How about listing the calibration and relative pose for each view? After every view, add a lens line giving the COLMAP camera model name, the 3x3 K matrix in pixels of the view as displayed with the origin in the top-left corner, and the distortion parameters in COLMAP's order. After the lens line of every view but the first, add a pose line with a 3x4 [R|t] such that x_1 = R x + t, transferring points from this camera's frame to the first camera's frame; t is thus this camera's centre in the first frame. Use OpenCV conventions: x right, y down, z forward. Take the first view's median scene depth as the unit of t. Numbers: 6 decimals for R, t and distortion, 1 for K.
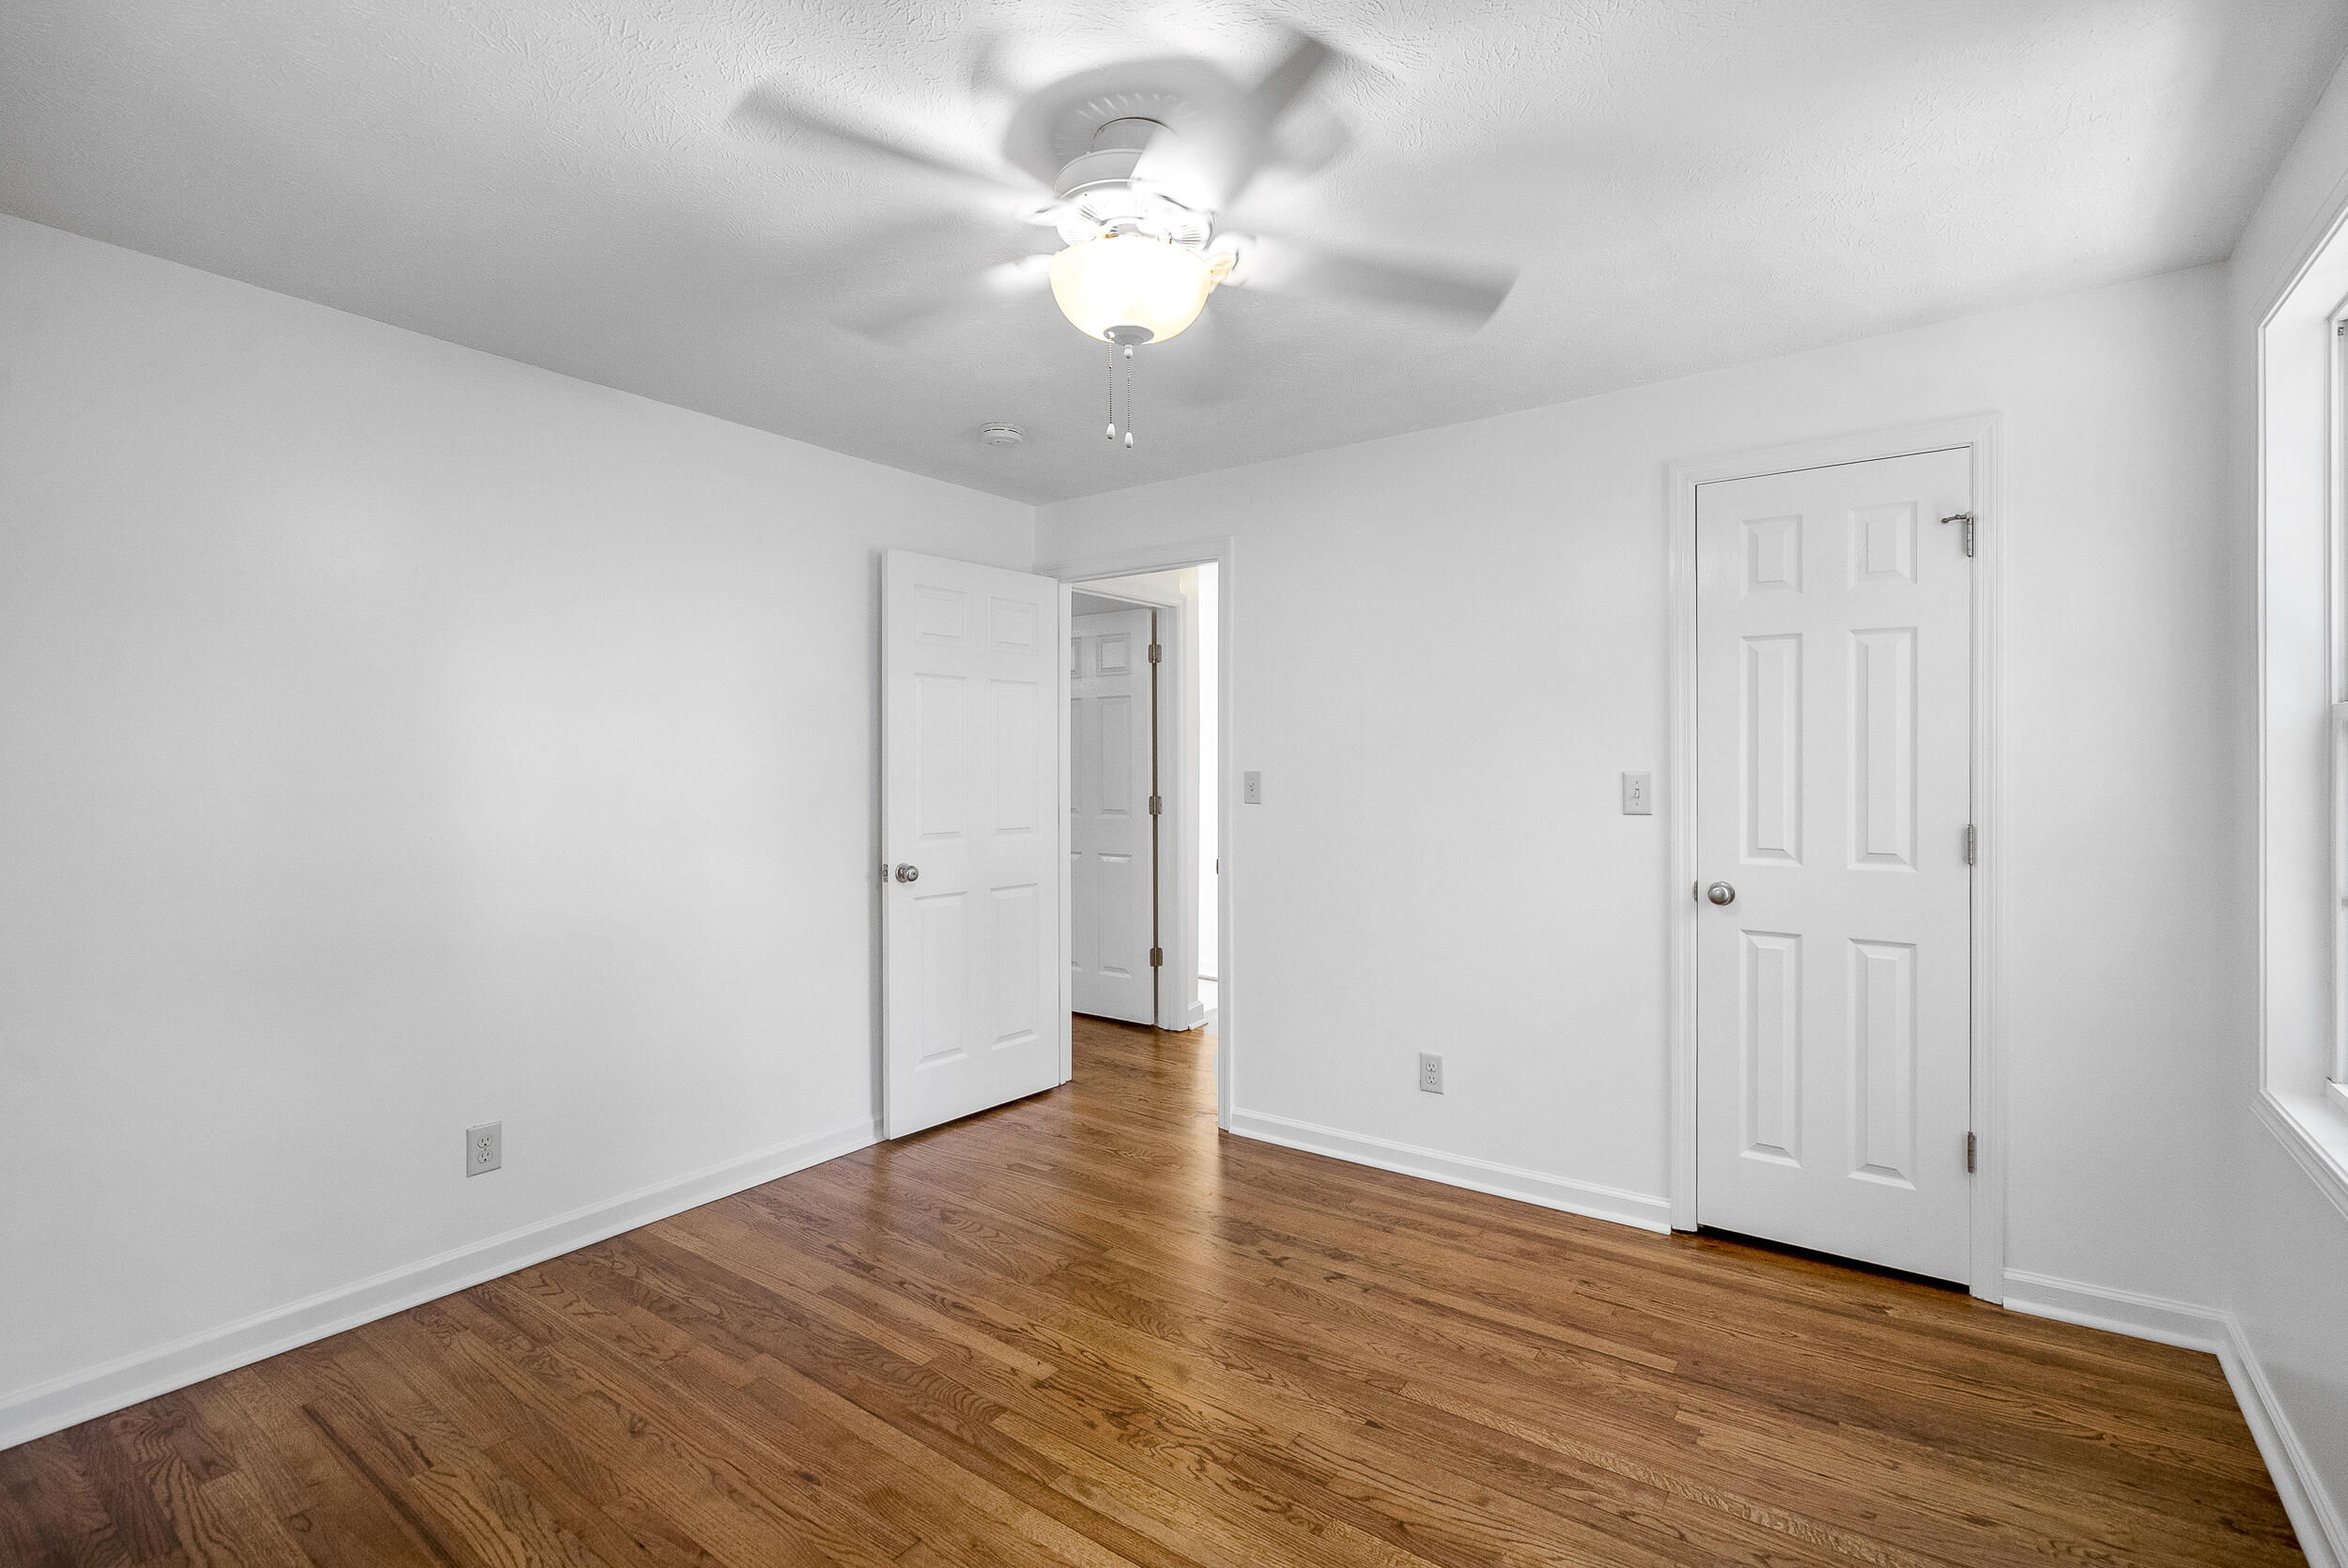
lens RADIAL K [[1060.6, 0, 1184.1], [0, 1060.6, 780.3], [0, 0, 1]] dist [-0.007621, 0.001020]
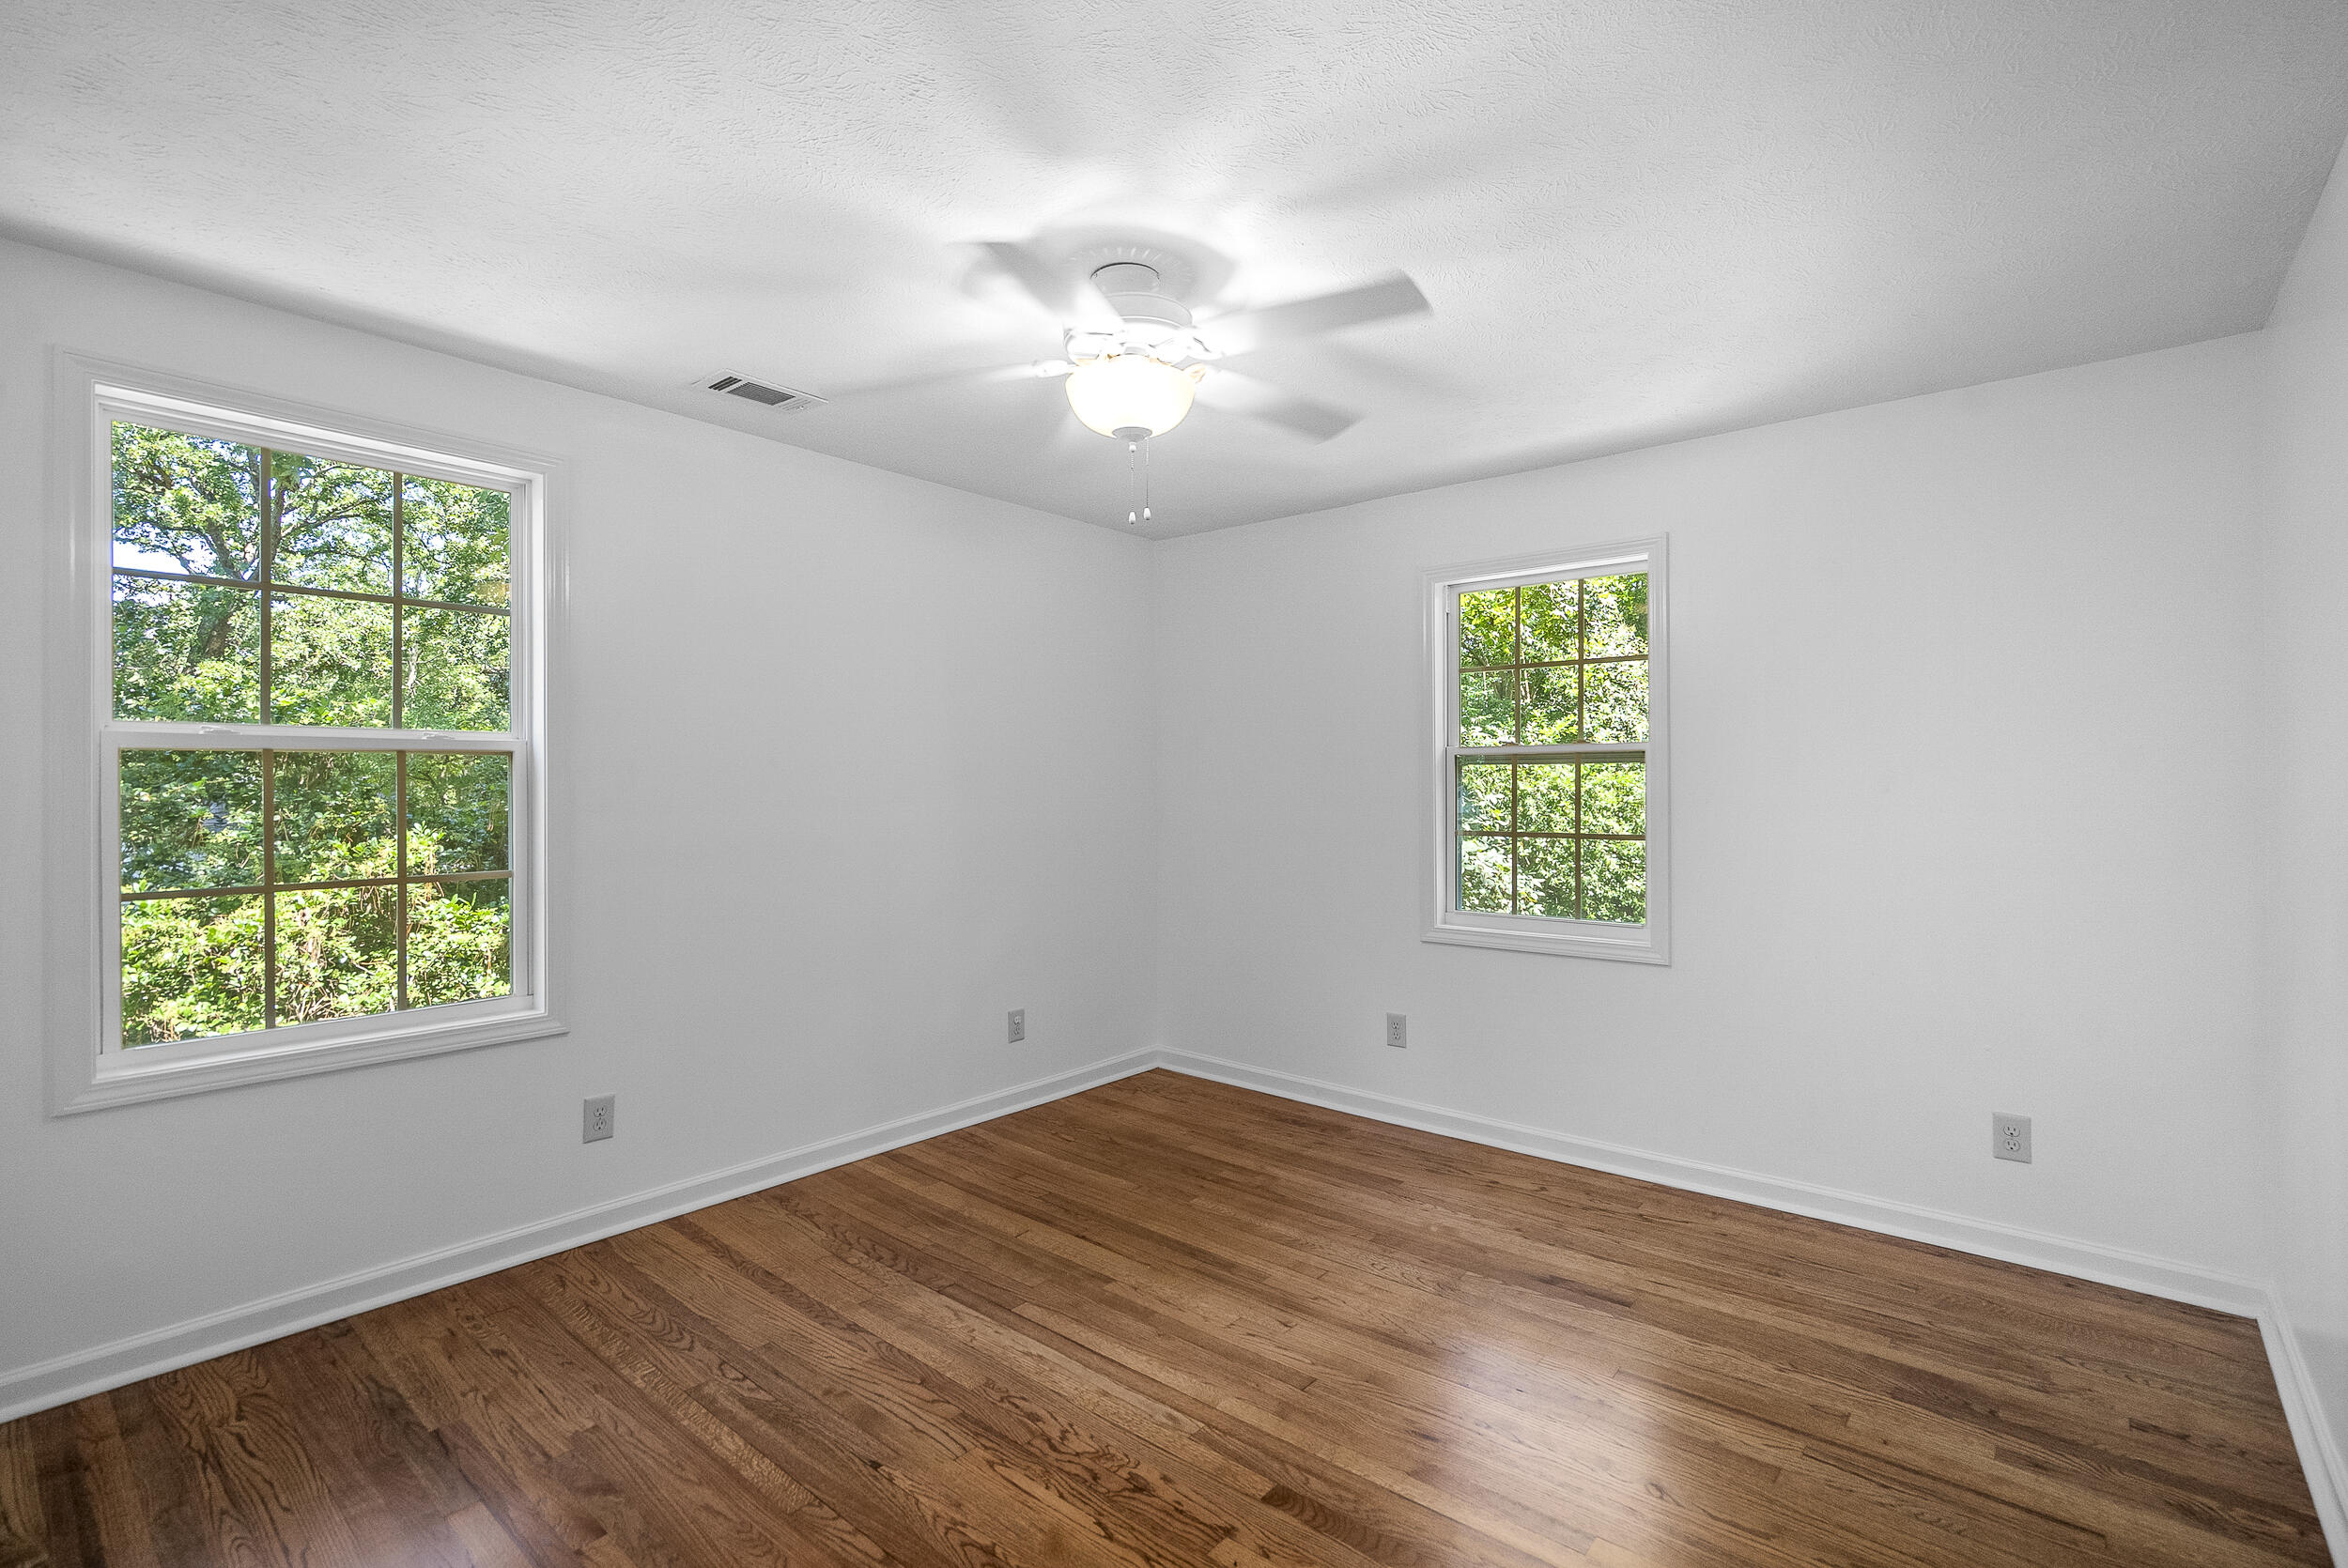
lens RADIAL K [[1060.6, 0, 1184.1], [0, 1060.6, 780.3], [0, 0, 1]] dist [-0.007621, 0.001020]
pose [[-0.997217, 0.003887, 0.074456, -0.184908], [0.004420, 0.999966, 0.007000, -0.019299], [-0.074426, 0.007309, -0.997200, 2.032173]]
